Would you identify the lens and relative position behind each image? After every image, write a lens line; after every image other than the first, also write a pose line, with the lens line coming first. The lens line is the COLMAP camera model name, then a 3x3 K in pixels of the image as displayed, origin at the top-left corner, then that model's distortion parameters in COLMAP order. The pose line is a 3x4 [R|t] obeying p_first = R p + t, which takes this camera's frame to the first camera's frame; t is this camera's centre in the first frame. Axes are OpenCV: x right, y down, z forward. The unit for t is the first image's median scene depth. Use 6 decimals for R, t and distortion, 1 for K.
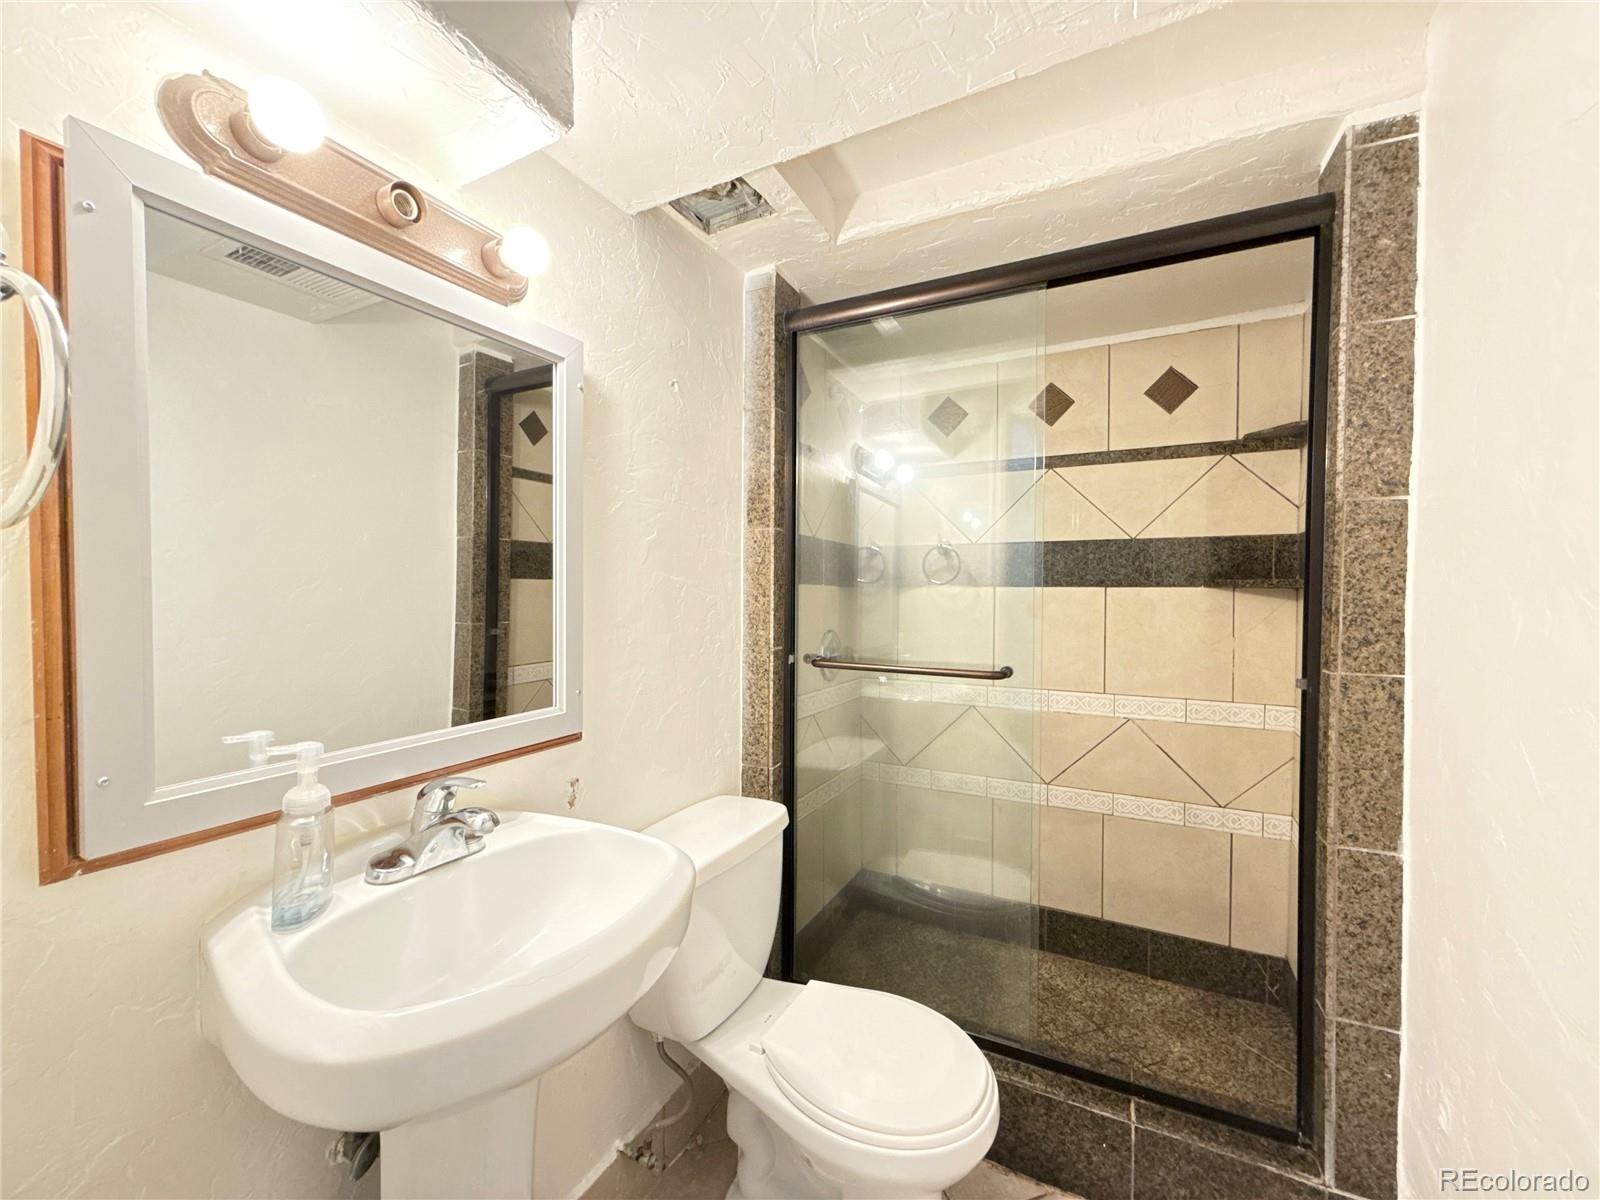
lens RADIAL K [[637.0, 0, 798.7], [0, 637.0, 602.8], [0, 0, 1]] dist [0.000931, 0.000074]
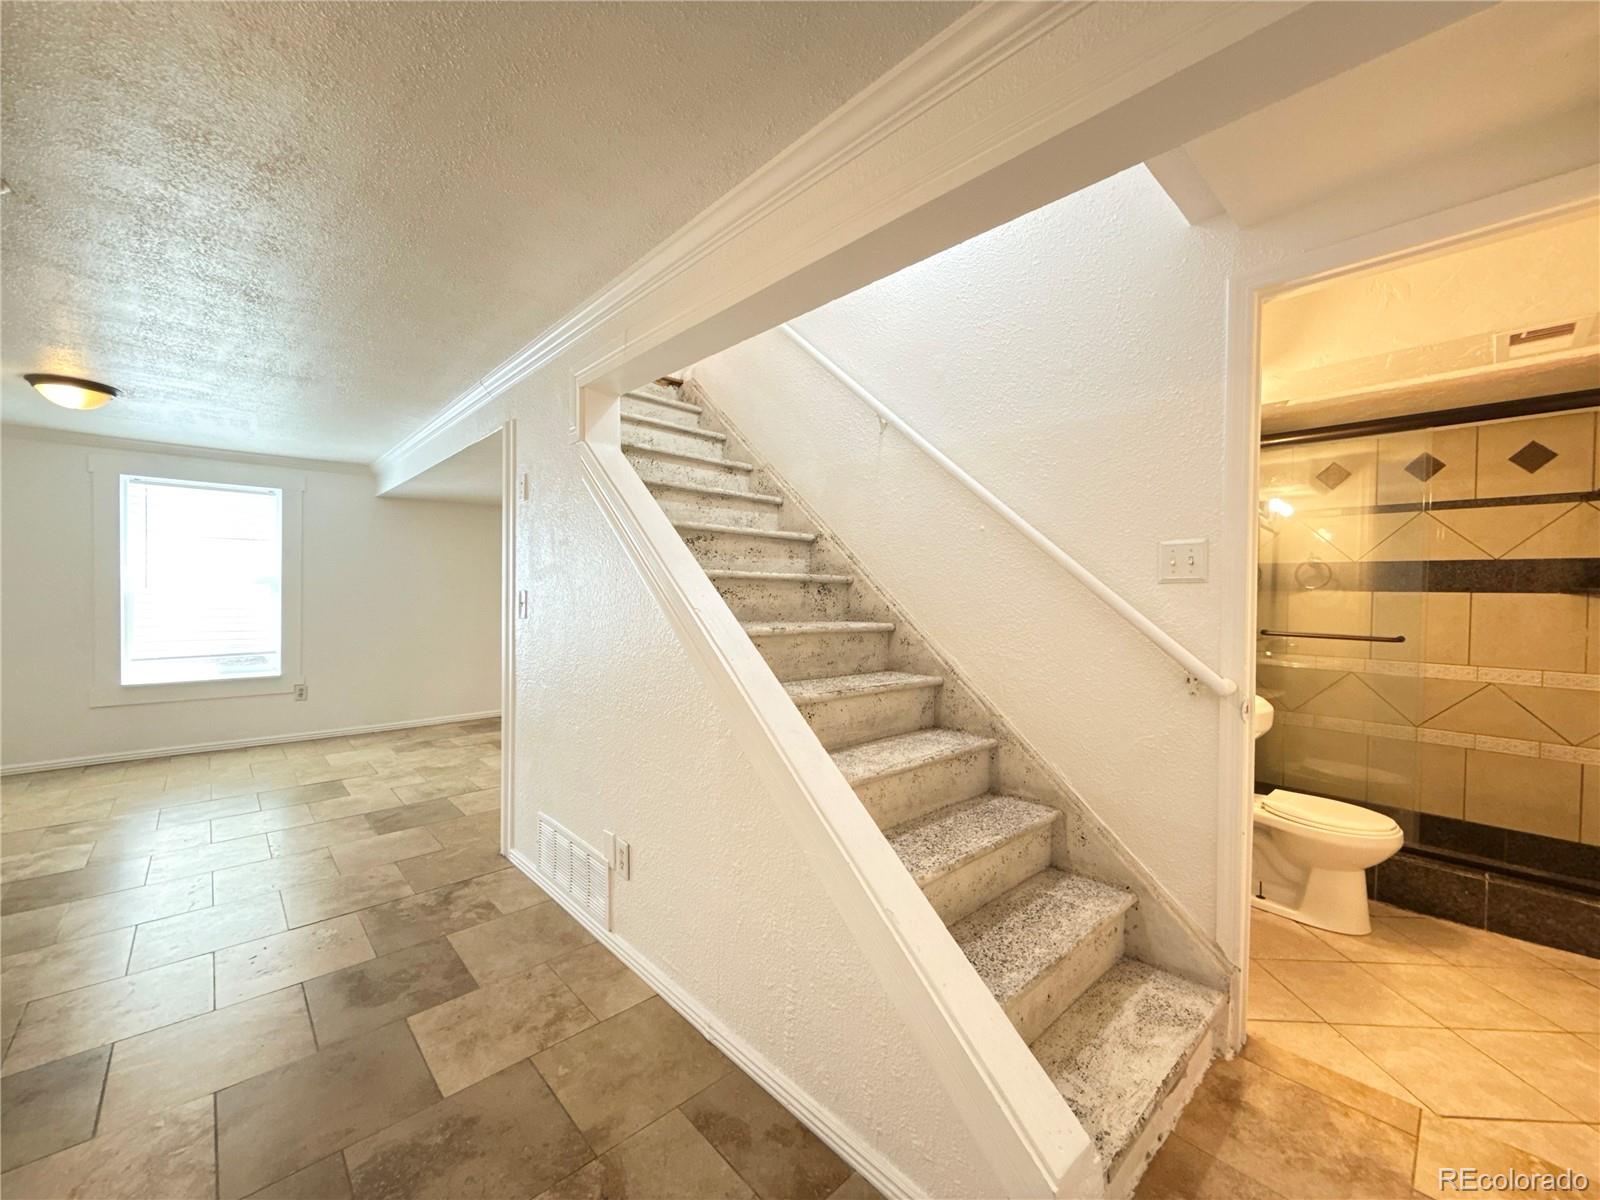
lens RADIAL K [[637.0, 0, 800.1], [0, 637.0, 601.9], [0, 0, 1]] dist [0.000931, 0.000074]
pose [[0.936560, 0.015315, -0.350171, -0.450841], [-0.015695, 0.999875, 0.001753, 0.018454], [0.350154, 0.003854, 0.936684, -0.915309]]
